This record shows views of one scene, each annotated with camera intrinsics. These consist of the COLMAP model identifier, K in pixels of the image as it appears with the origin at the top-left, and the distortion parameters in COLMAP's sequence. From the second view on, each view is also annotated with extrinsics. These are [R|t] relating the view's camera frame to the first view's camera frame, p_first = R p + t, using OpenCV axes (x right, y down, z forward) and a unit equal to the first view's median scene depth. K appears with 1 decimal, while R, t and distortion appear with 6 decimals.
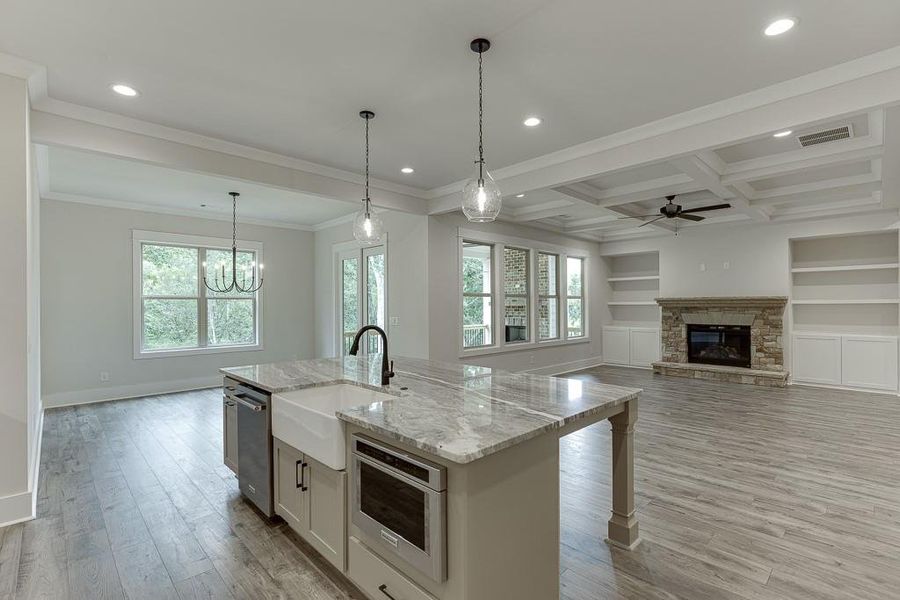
lens RADIAL K [[400.1, 0, 455.9], [0, 400.1, 303.2], [0, 0, 1]] dist [0.002490, -0.000051]
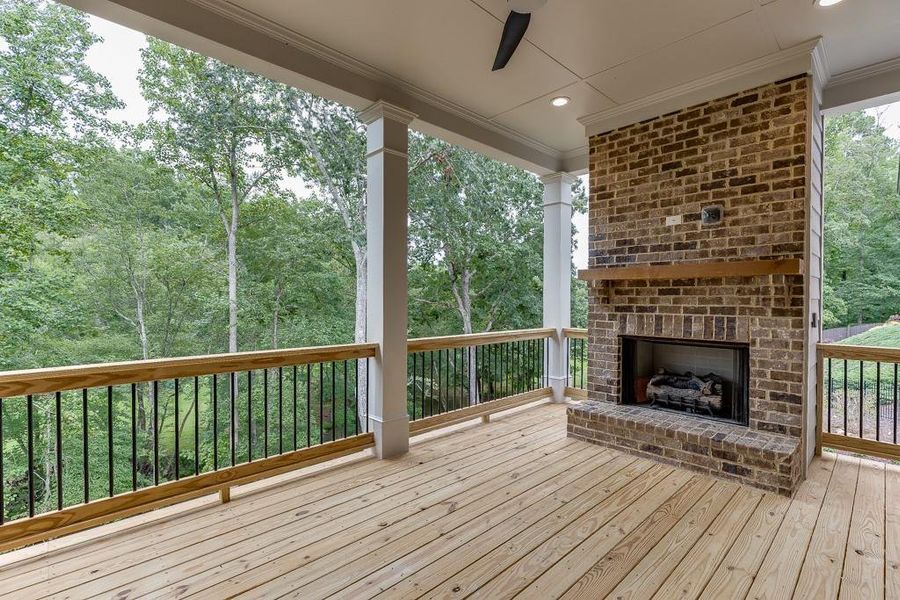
lens RADIAL K [[400.1, 0, 455.9], [0, 400.1, 303.2], [0, 0, 1]] dist [0.002490, -0.000051]
pose [[0.999916, 0.011007, -0.006792, -0.026730], [-0.010879, 0.999767, 0.018659, 0.022610], [0.006996, -0.018584, 0.999803, 0.656293]]
